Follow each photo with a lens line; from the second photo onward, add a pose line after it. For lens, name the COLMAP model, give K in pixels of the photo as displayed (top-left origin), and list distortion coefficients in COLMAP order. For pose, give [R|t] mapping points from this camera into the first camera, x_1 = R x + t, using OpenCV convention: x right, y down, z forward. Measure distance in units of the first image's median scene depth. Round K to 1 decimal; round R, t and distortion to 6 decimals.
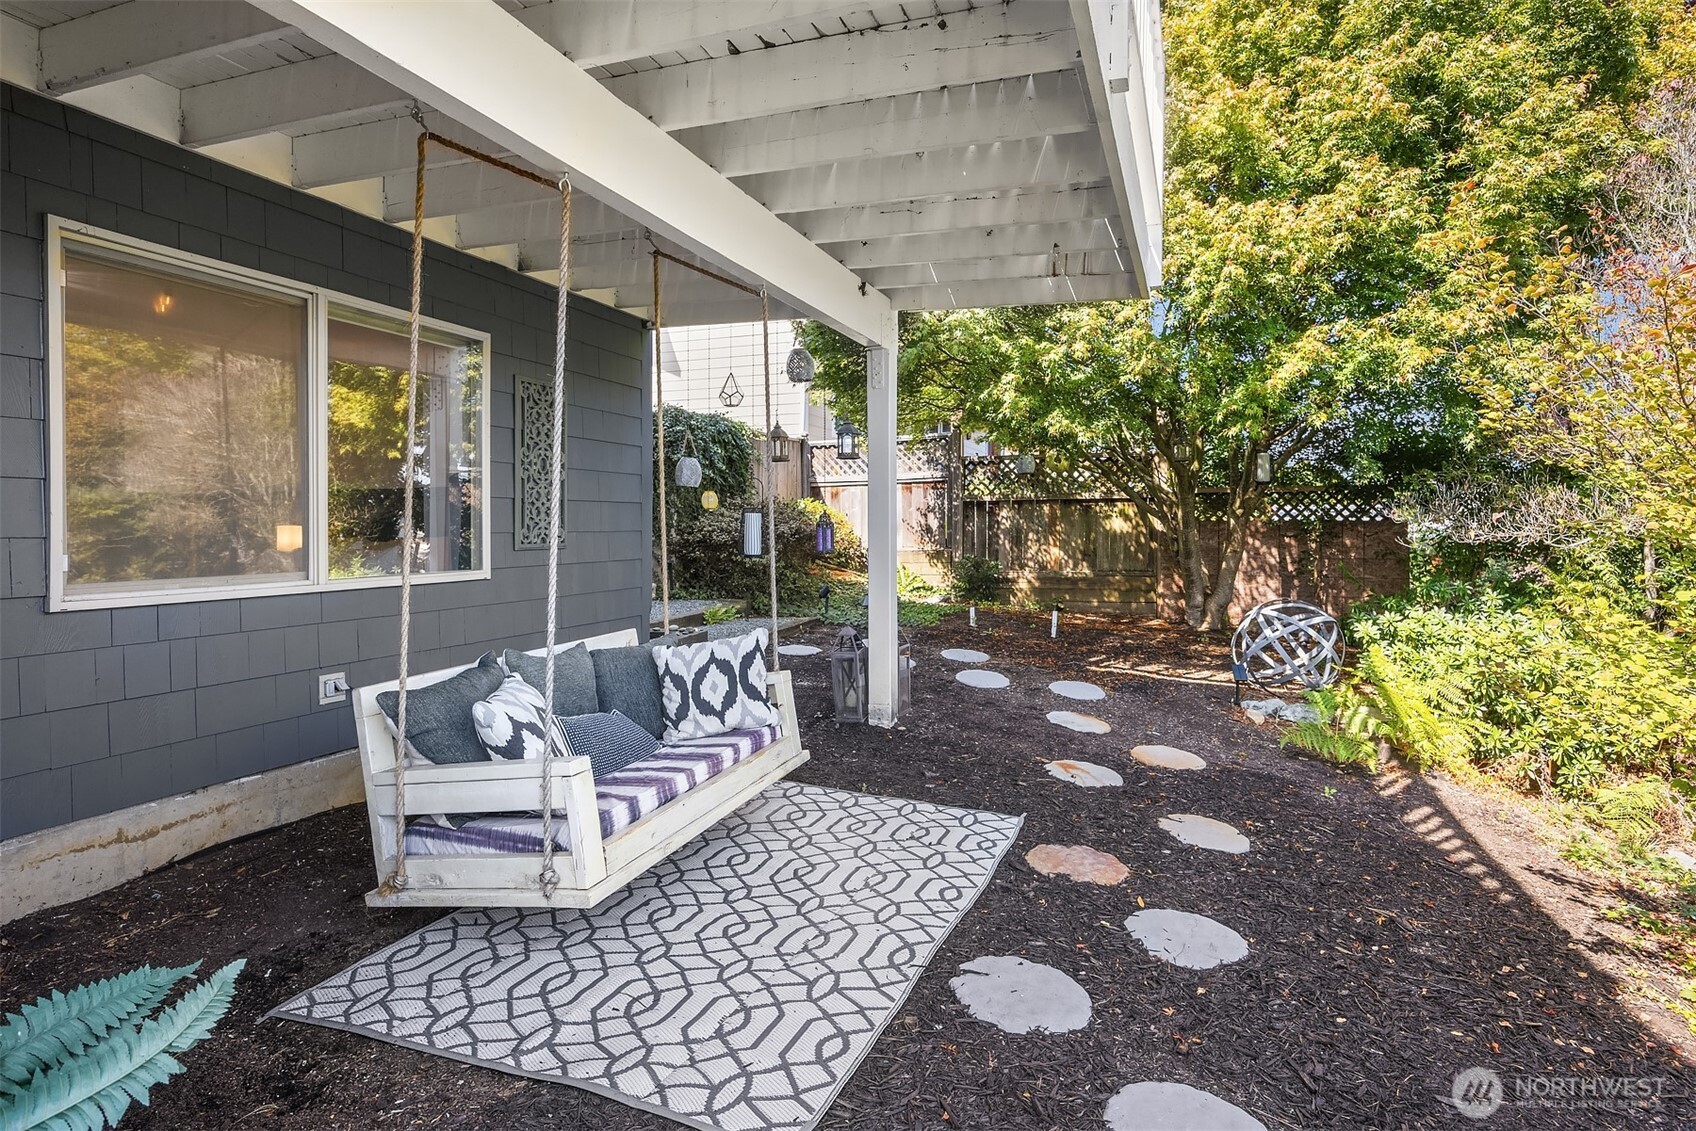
lens RADIAL K [[924.7, 0, 853.4], [0, 924.7, 530.6], [0, 0, 1]] dist [-0.001672, -0.000373]
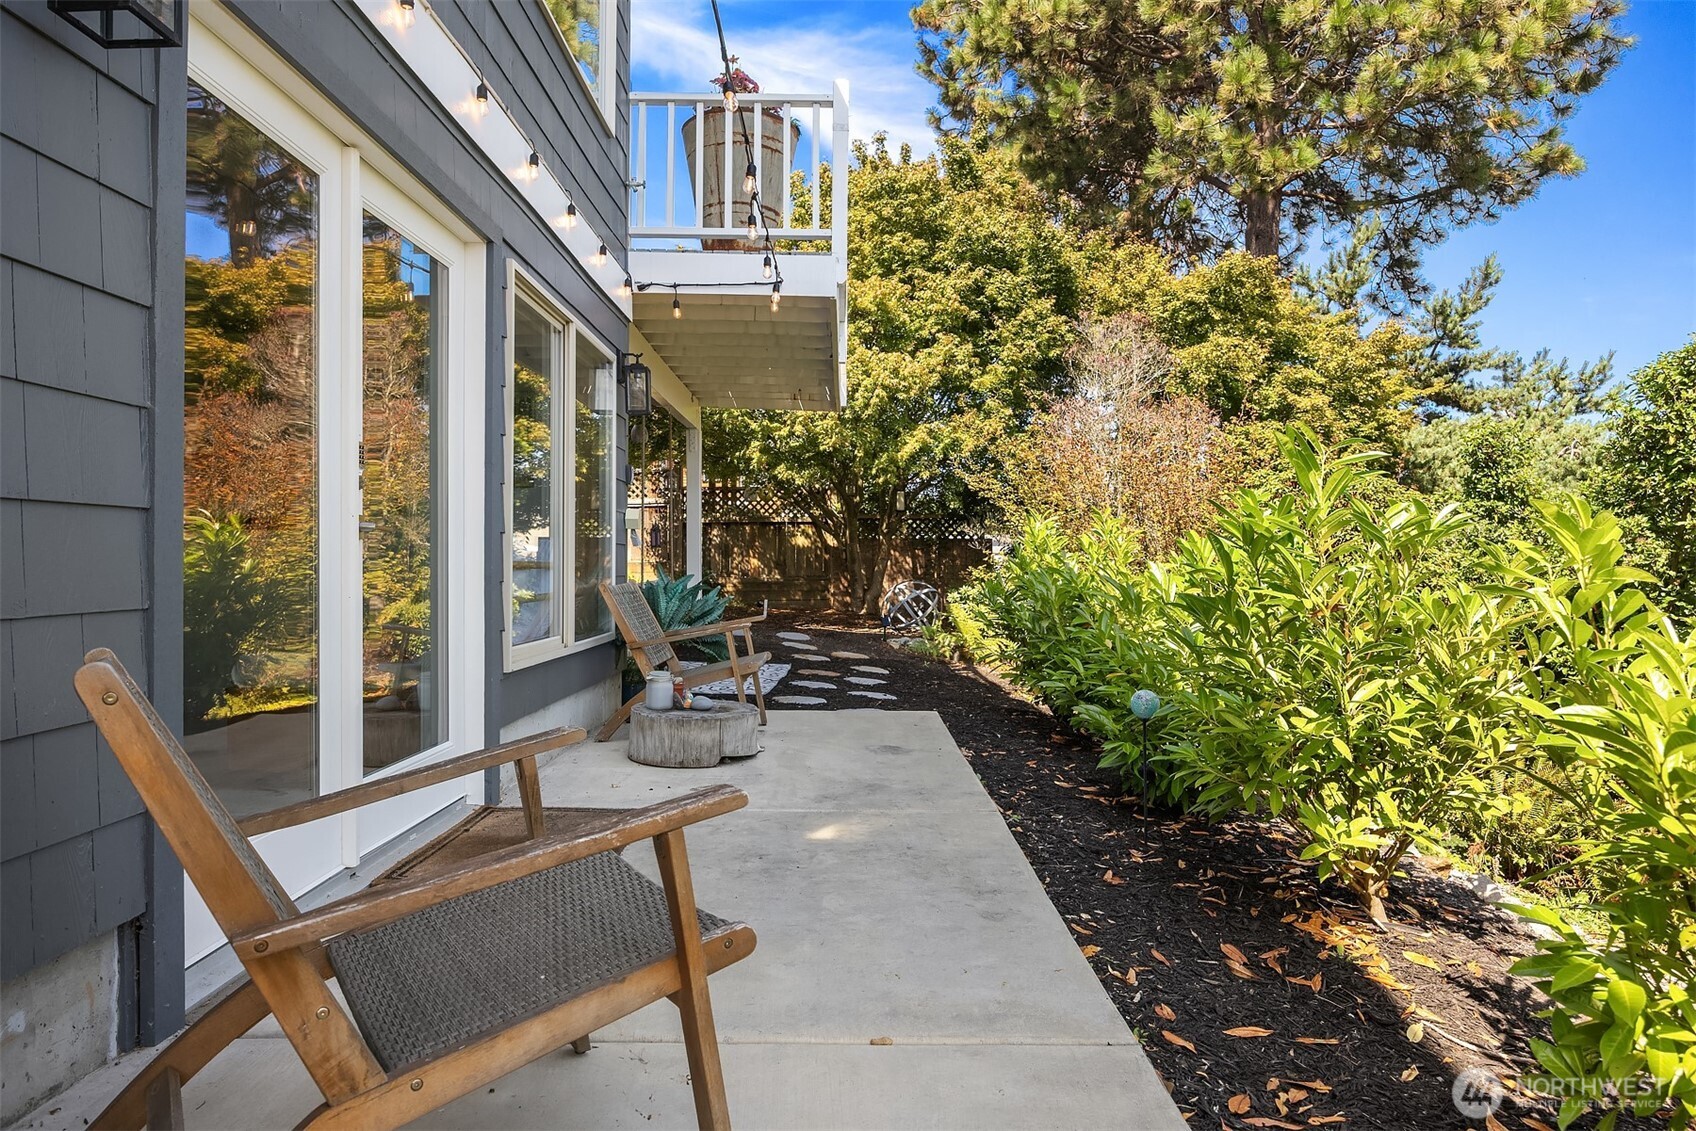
lens RADIAL K [[1097.1, 0, 844.4], [0, 1097.1, 554.7], [0, 0, 1]] dist [0.006419, 0.001358]
pose [[0.937420, 0.000794, 0.348199, -0.363765], [0.003203, 0.999935, -0.010904, 0.054284], [-0.348185, 0.011337, 0.937357, -0.887021]]
